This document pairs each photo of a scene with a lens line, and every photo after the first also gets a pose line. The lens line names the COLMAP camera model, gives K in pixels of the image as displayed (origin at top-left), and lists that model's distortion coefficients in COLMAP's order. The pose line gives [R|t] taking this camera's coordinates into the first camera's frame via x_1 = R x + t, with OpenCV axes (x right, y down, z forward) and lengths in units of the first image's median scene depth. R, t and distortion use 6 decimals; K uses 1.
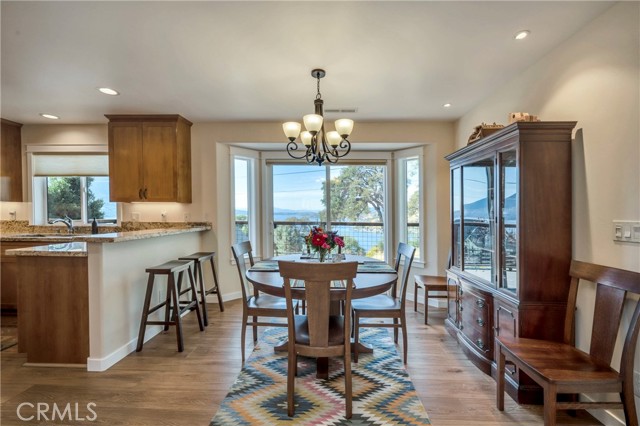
lens RADIAL K [[273.7, 0, 317.5], [0, 273.7, 214.5], [0, 0, 1]] dist [0.009479, -0.000188]
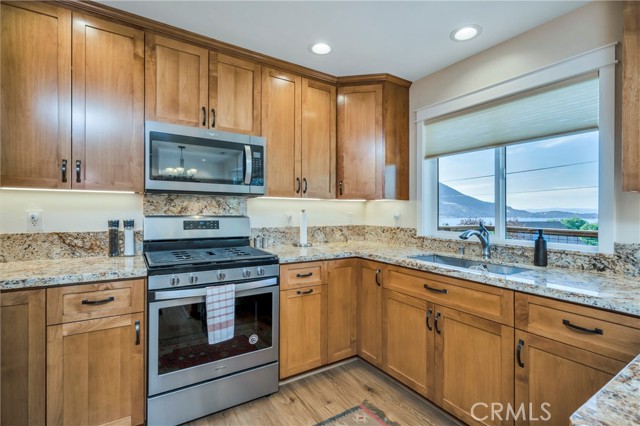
lens RADIAL K [[300.0, 0, 333.9], [0, 300.0, 221.0], [0, 0, 1]] dist [0.000550, -0.000038]
pose [[0.609875, 0.025604, -0.792084, -0.669749], [-0.012171, 0.999663, 0.022943, -0.010057], [0.792404, -0.004352, 0.609981, 0.462312]]
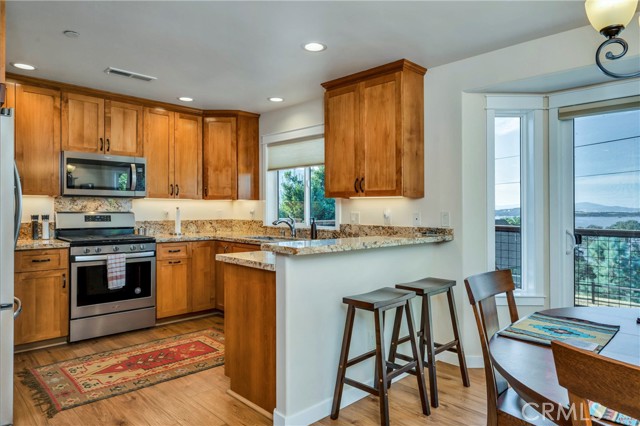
lens RADIAL K [[406.0, 0, 332.0], [0, 406.0, 215.9], [0, 0, 1]] dist [0.004701, -0.002607]
pose [[0.748070, 0.008519, -0.663565, 0.000004], [-0.006272, 0.999964, 0.005767, -0.002189], [0.663590, -0.000152, 0.748096, 0.176675]]
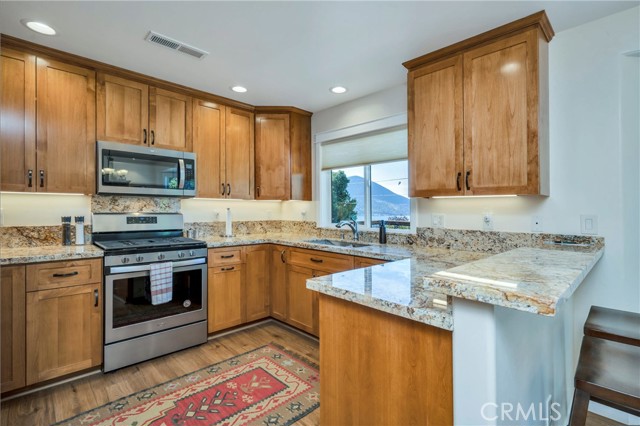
lens RADIAL K [[300.0, 0, 333.2], [0, 300.0, 216.8], [0, 0, 1]] dist [0.000550, -0.000038]
pose [[0.754996, 0.014231, -0.655575, -0.425070], [-0.007955, 0.999890, 0.012544, -0.006747], [0.655681, -0.004256, 0.755026, 0.353994]]
